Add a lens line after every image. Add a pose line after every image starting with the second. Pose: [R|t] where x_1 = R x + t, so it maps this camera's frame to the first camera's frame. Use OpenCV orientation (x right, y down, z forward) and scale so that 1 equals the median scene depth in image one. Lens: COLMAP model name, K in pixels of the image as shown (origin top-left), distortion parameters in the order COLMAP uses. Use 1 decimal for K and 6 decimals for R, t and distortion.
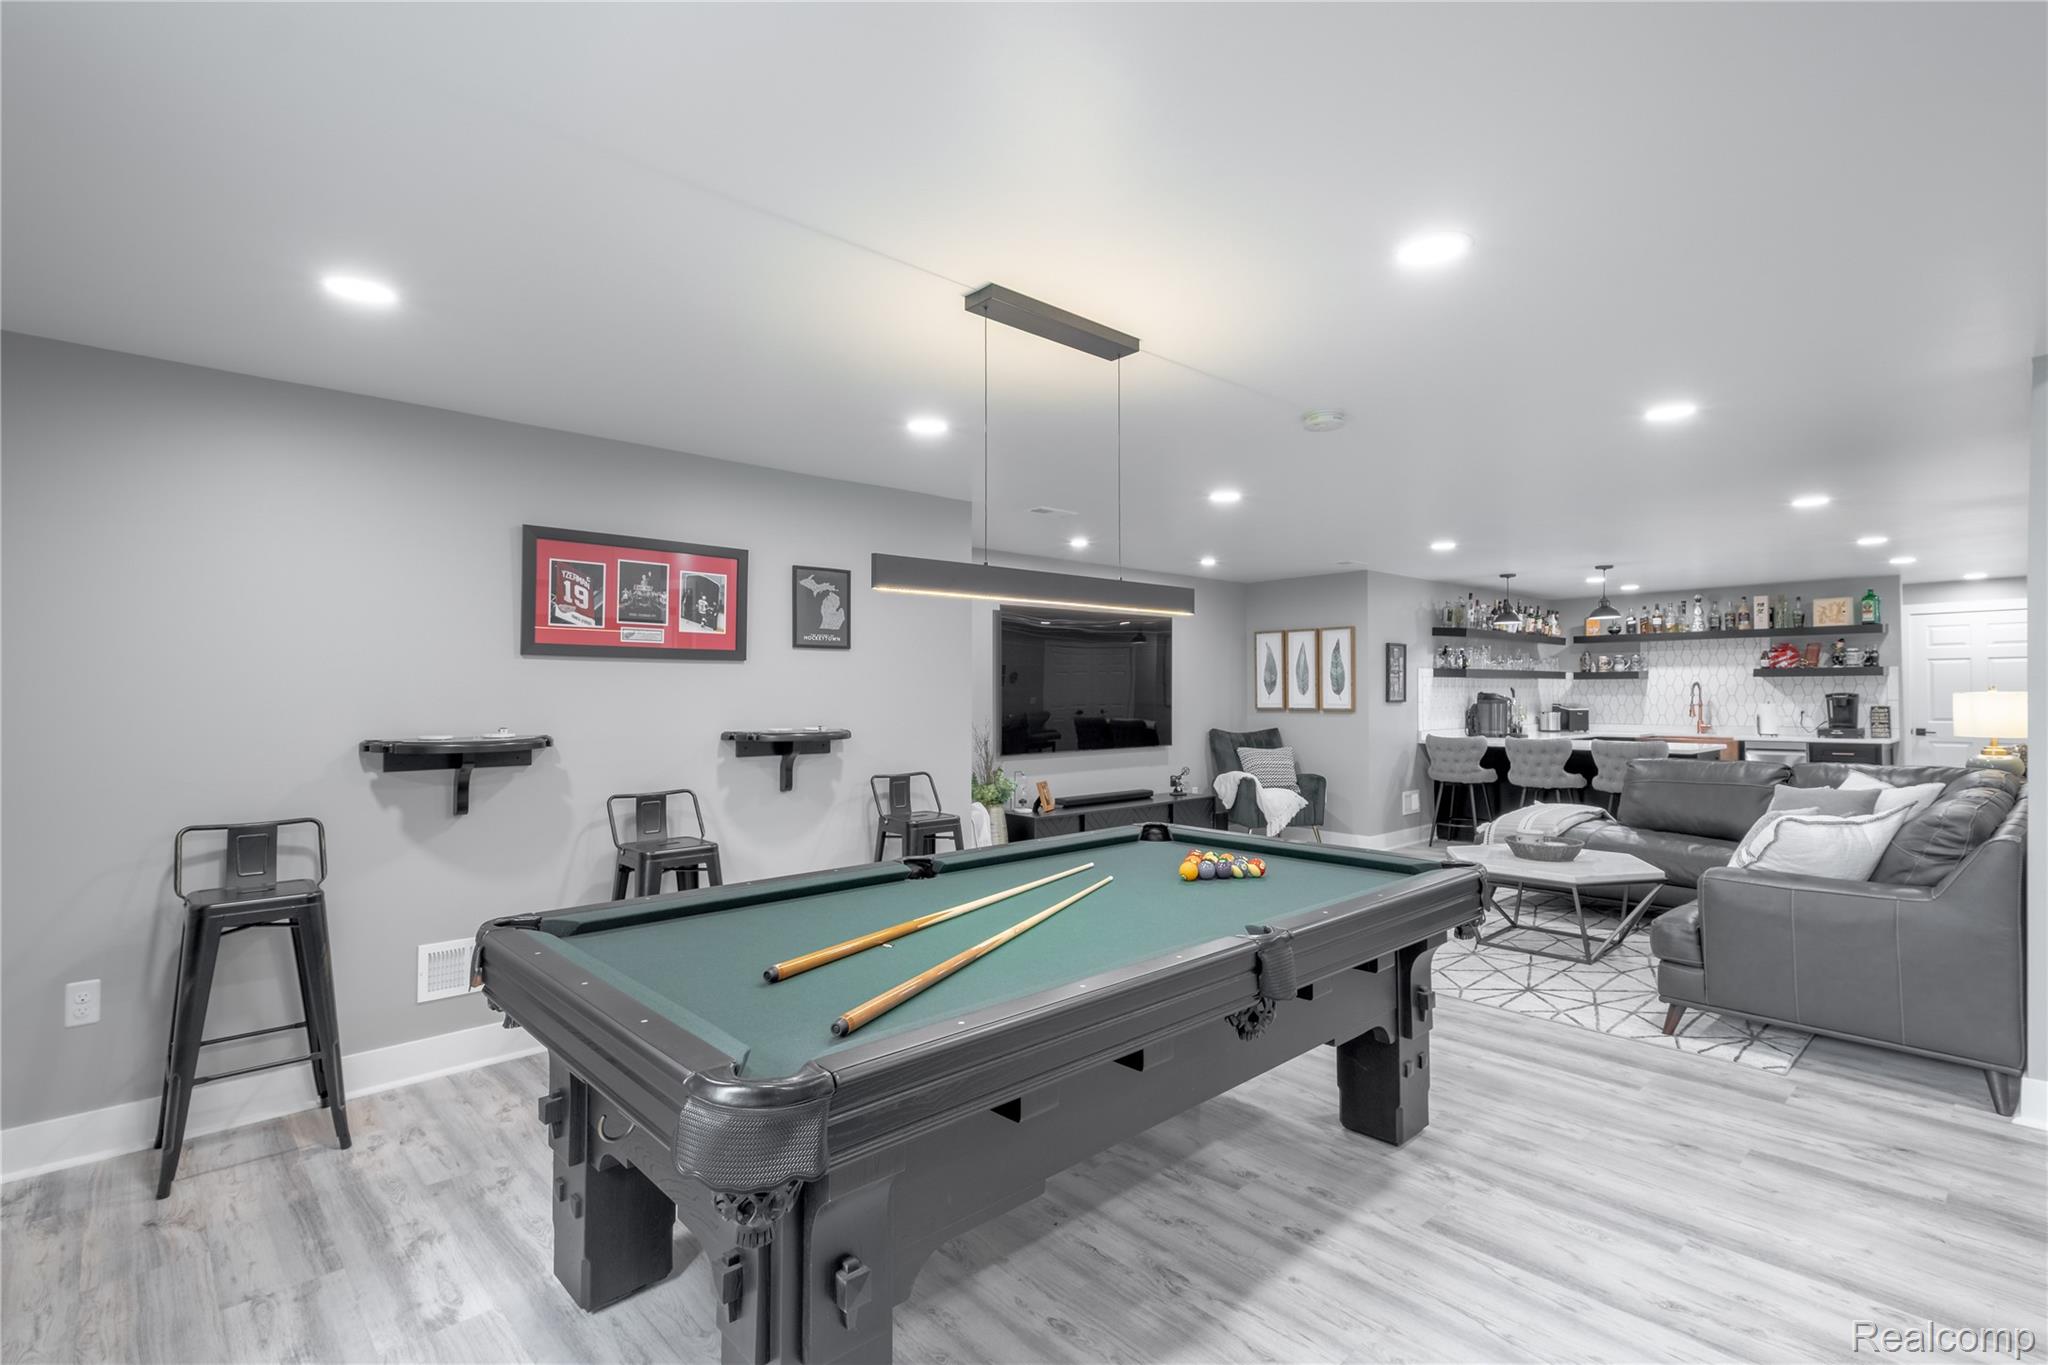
lens RADIAL K [[936.9, 0, 1026.6], [0, 936.9, 686.8], [0, 0, 1]] dist [0.020153, -0.000905]
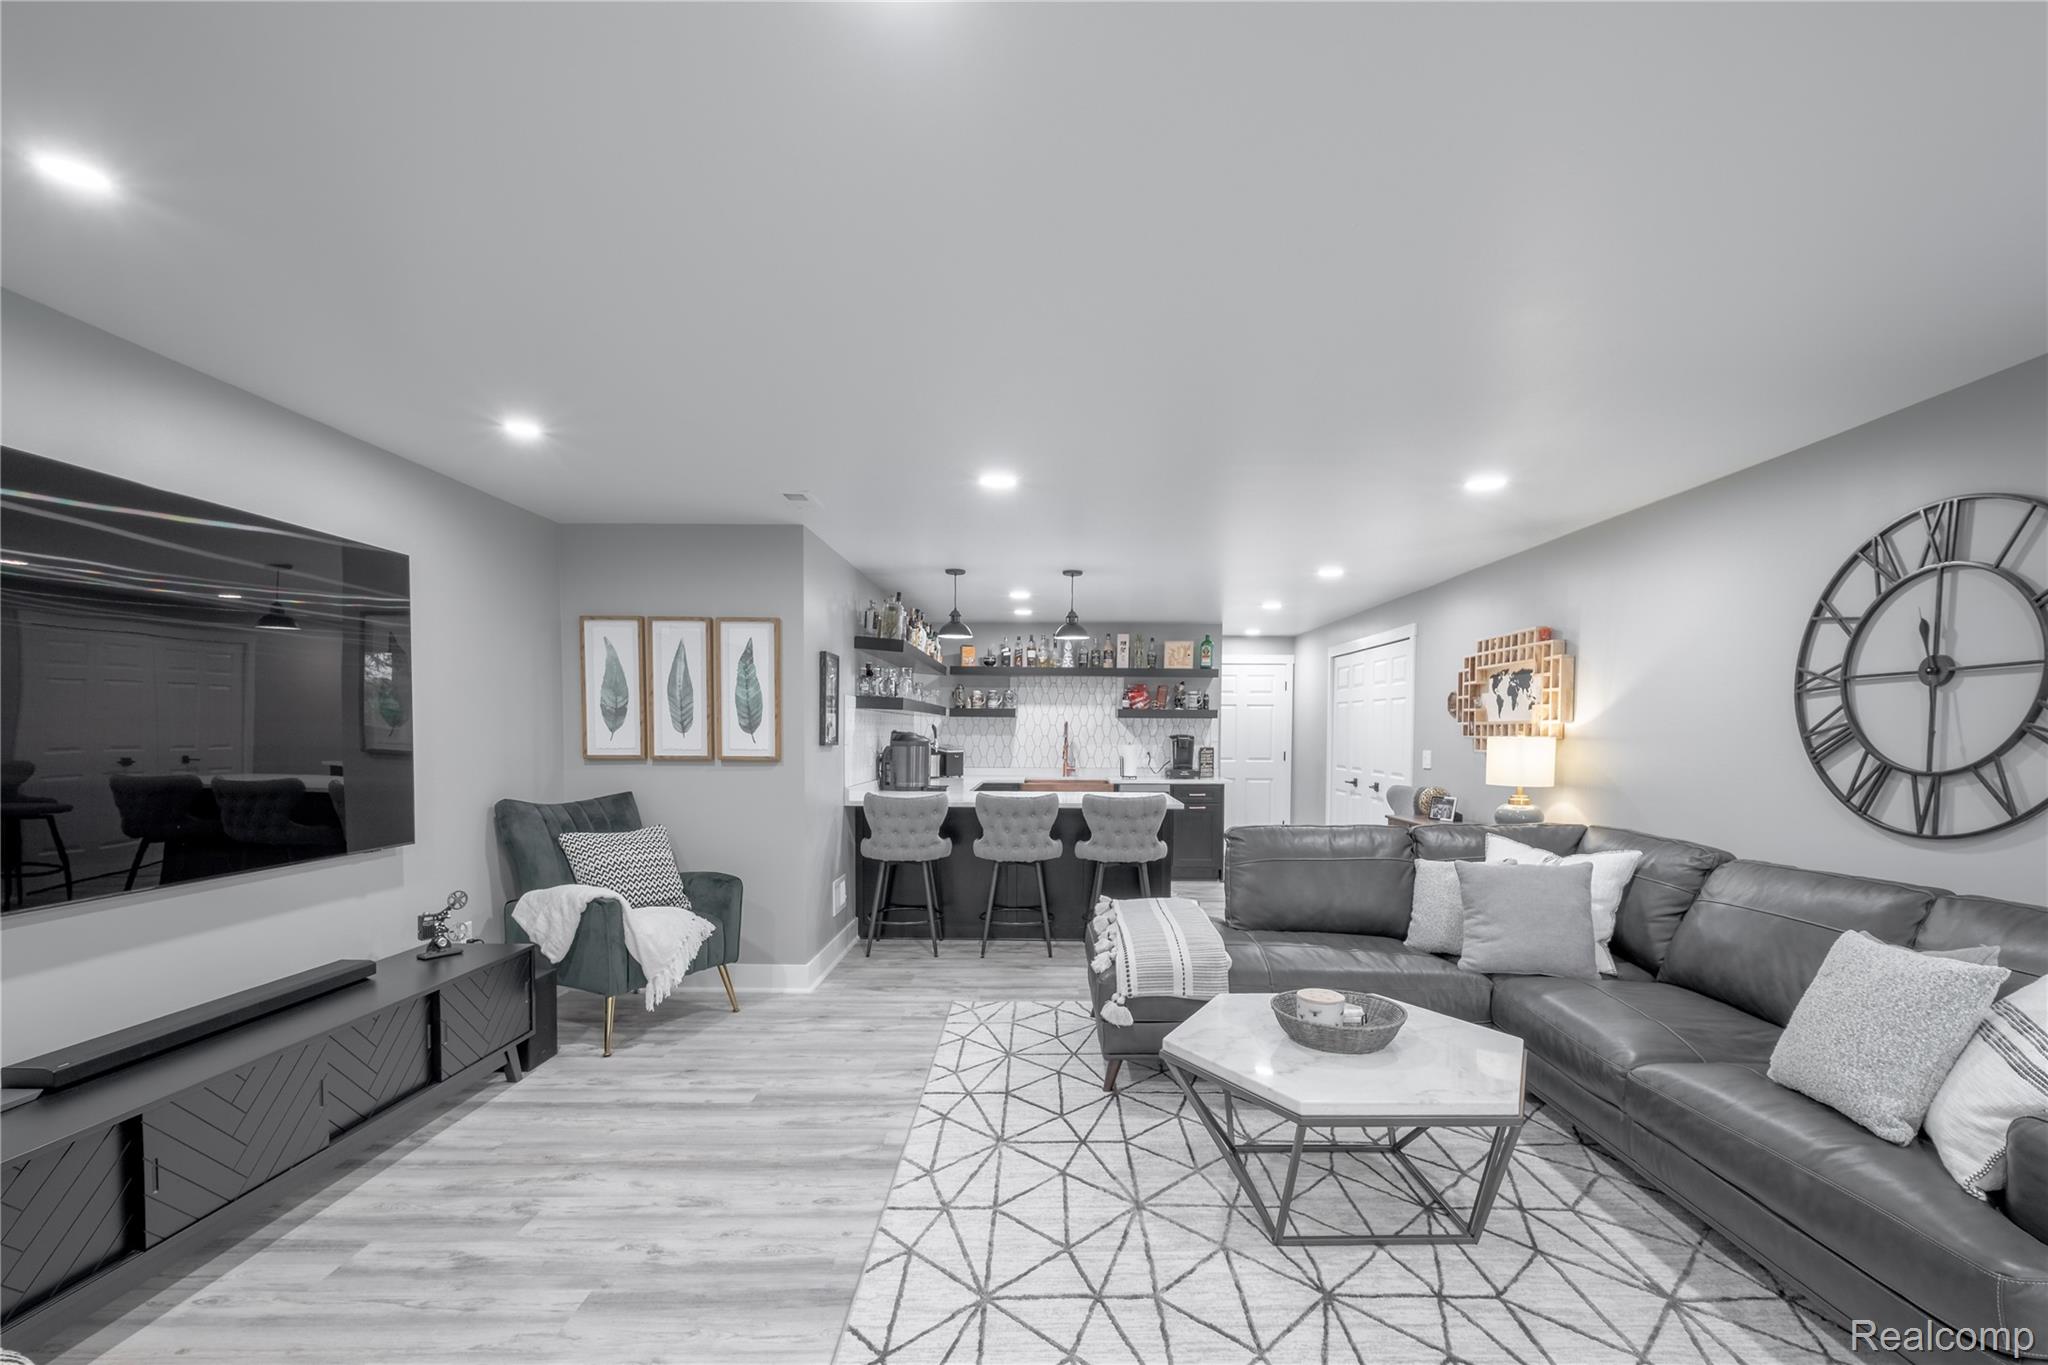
lens RADIAL K [[908.0, 0, 1066.5], [0, 908.0, 780.8], [0, 0, 1]] dist [0.005883, -0.000424]
pose [[0.656365, -0.033071, 0.753719, 0.029971], [-0.015191, 0.998257, 0.057030, 0.002437], [-0.754291, -0.048882, 0.654718, 0.451798]]
